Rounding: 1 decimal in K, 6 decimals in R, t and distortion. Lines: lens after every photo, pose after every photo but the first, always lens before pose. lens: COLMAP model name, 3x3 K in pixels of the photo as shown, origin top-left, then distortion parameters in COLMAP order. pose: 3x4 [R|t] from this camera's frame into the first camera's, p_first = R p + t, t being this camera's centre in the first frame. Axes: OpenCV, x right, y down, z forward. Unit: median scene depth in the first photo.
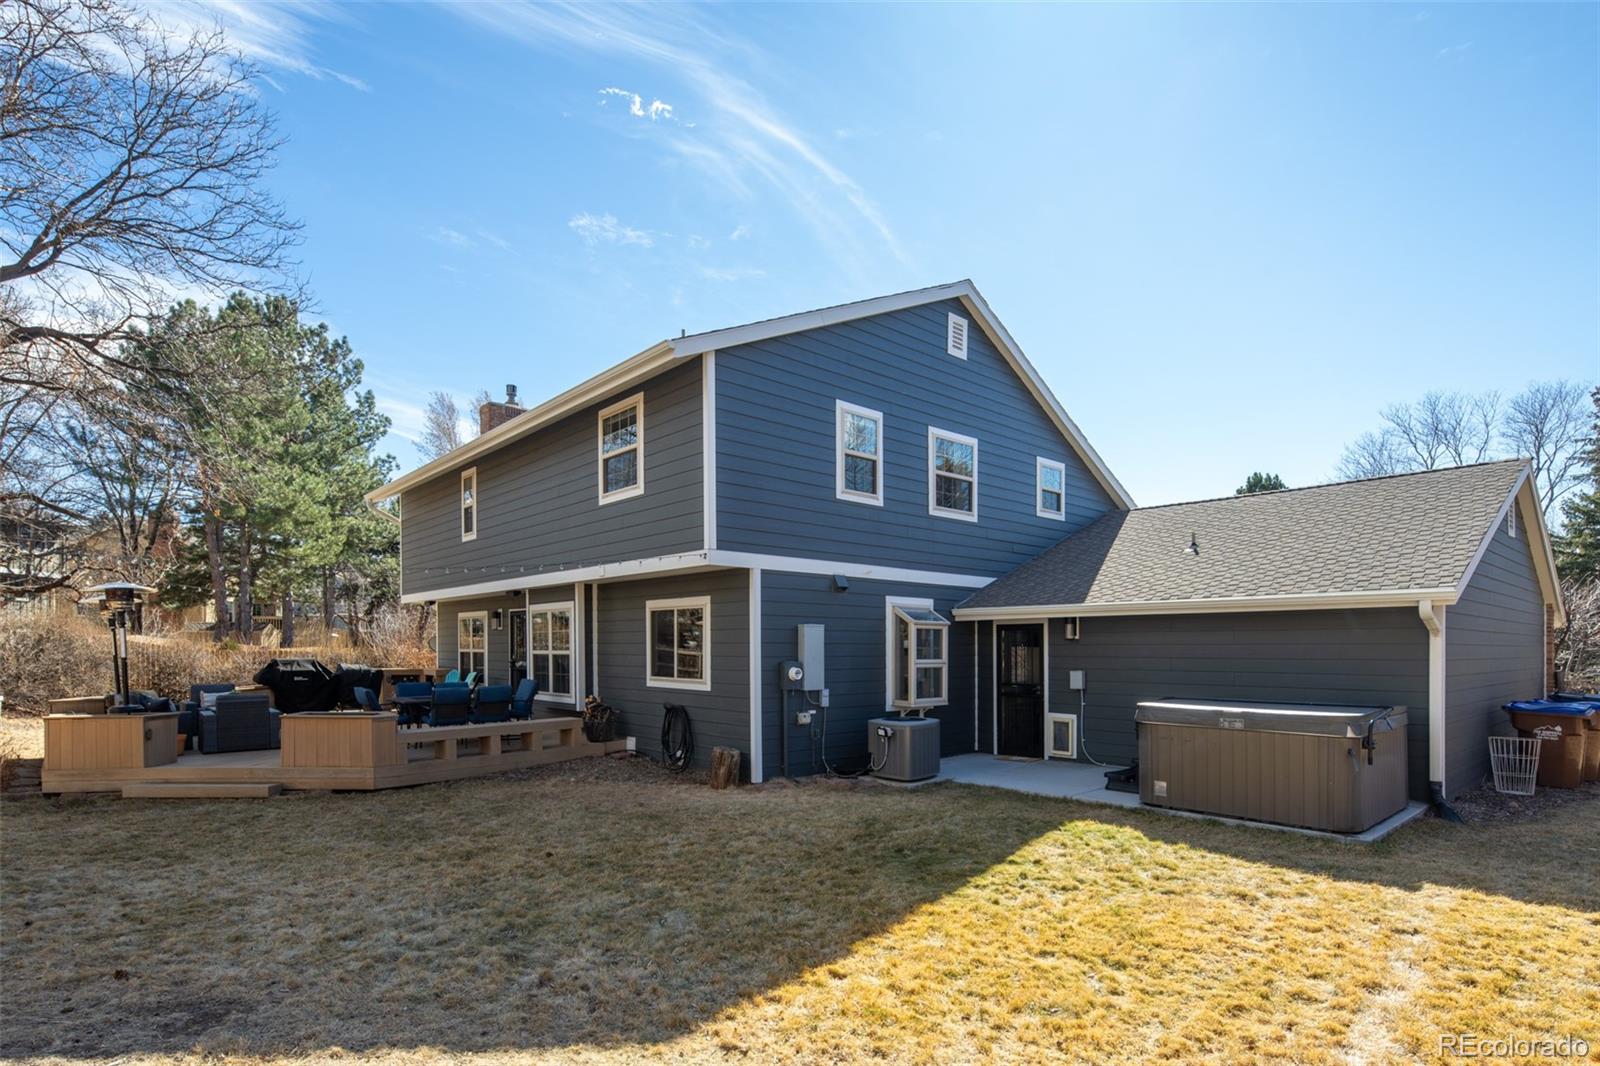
lens RADIAL K [[808.4, 0, 761.9], [0, 808.4, 654.4], [0, 0, 1]] dist [0.004628, 0.000168]
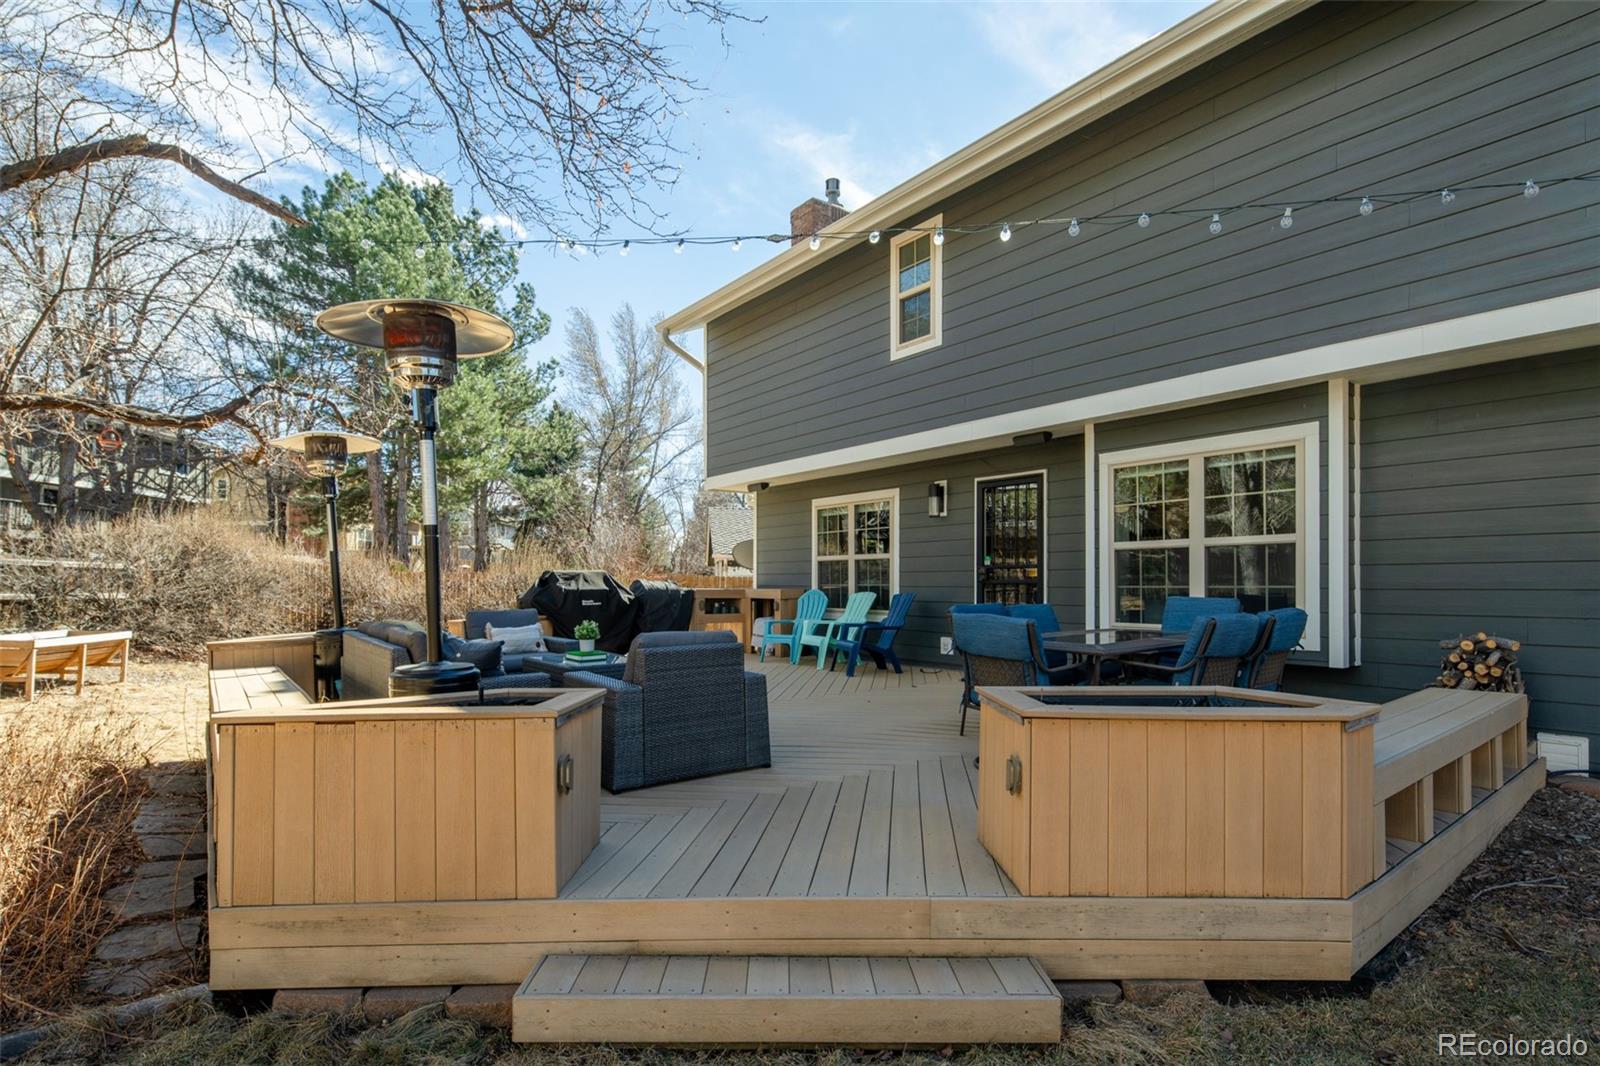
lens RADIAL K [[808.4, 0, 810.5], [0, 808.4, 577.9], [0, 0, 1]] dist [0.004628, 0.000168]
pose [[0.997829, -0.003646, -0.065761, -0.338686], [0.002825, 0.999917, -0.012573, 0.017527], [0.065801, 0.012360, 0.997756, 0.374727]]
